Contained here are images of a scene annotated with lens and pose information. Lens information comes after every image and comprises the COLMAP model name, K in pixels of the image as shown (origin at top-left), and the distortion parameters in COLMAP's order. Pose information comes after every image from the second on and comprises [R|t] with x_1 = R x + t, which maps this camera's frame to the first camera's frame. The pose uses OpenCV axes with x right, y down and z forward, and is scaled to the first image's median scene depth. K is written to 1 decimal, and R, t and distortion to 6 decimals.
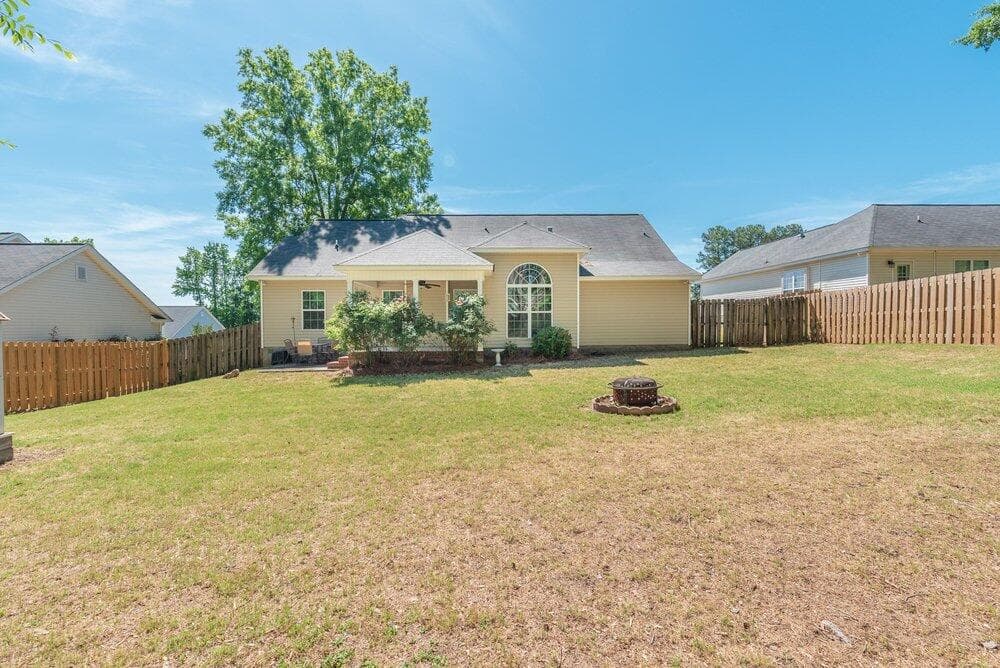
lens RADIAL K [[433.0, 0, 503.5], [0, 433.0, 332.2], [0, 0, 1]] dist [-0.002967, -0.000291]
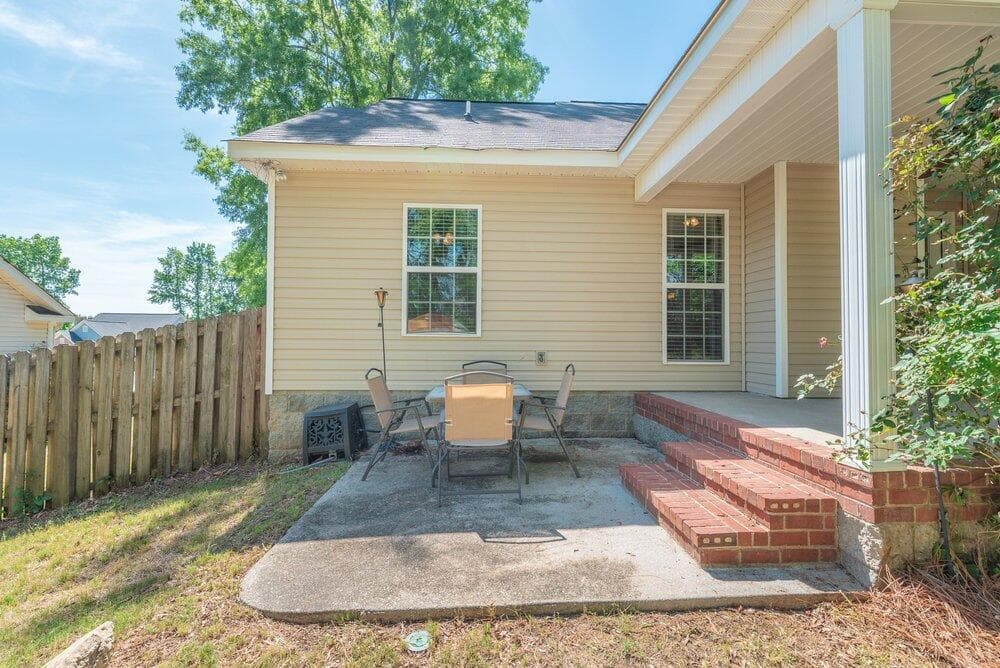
lens RADIAL K [[431.3, 0, 493.9], [0, 431.3, 332.1], [0, 0, 1]] dist [-0.001428, -0.000187]
pose [[0.999908, 0.012277, 0.005836, -0.078303], [-0.012029, 0.999099, -0.040697, 0.000821], [-0.006331, 0.040623, 0.999154, 0.135830]]
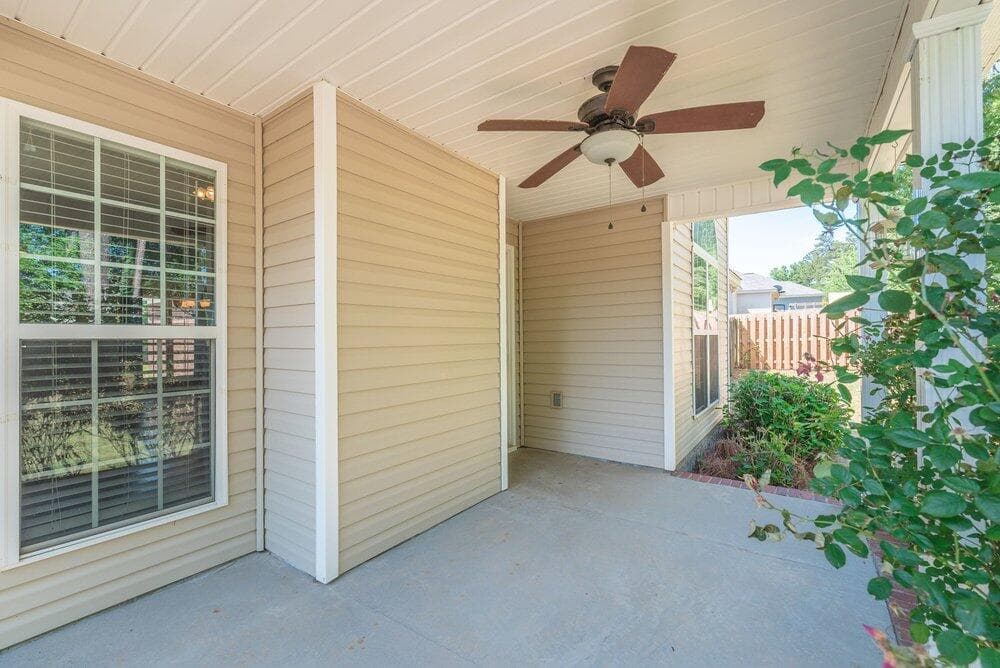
lens RADIAL K [[433.0, 0, 503.5], [0, 433.0, 332.2], [0, 0, 1]] dist [-0.002967, -0.000291]
pose [[0.596281, 0.007548, 0.802741, -0.057001], [0.023673, 0.999356, -0.026981, -0.007191], [-0.802427, 0.035092, 0.595718, 0.164714]]
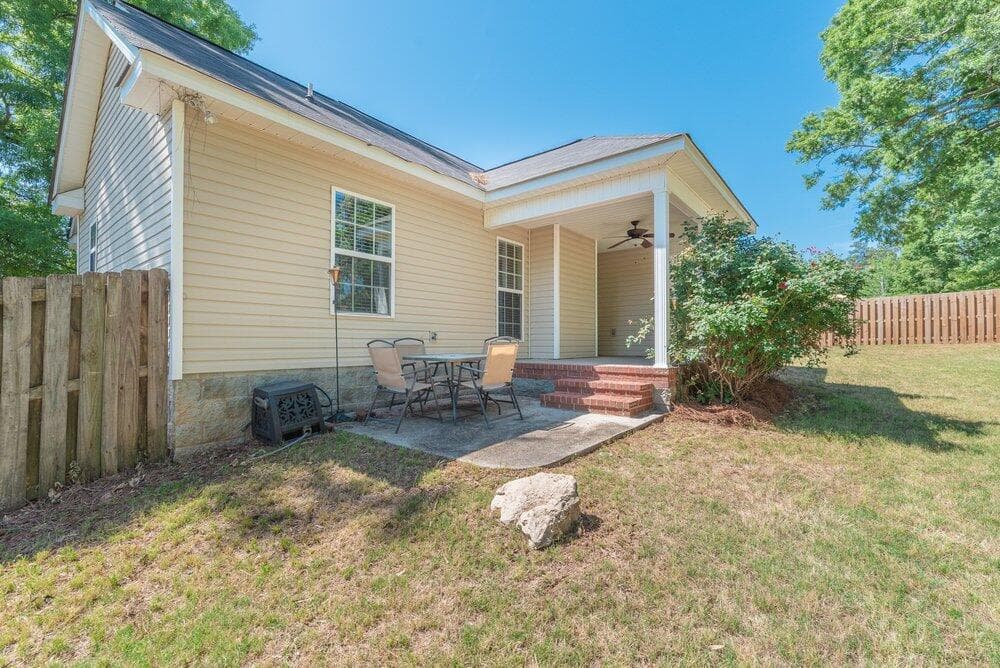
lens RADIAL K [[433.9, 0, 506.8], [0, 433.9, 337.0], [0, 0, 1]] dist [0.000303, -0.000162]
pose [[0.648407, 0.016672, 0.761112, -0.120393], [0.009642, 0.999500, -0.030108, 0.004279], [-0.761233, 0.026860, 0.647922, 0.136296]]
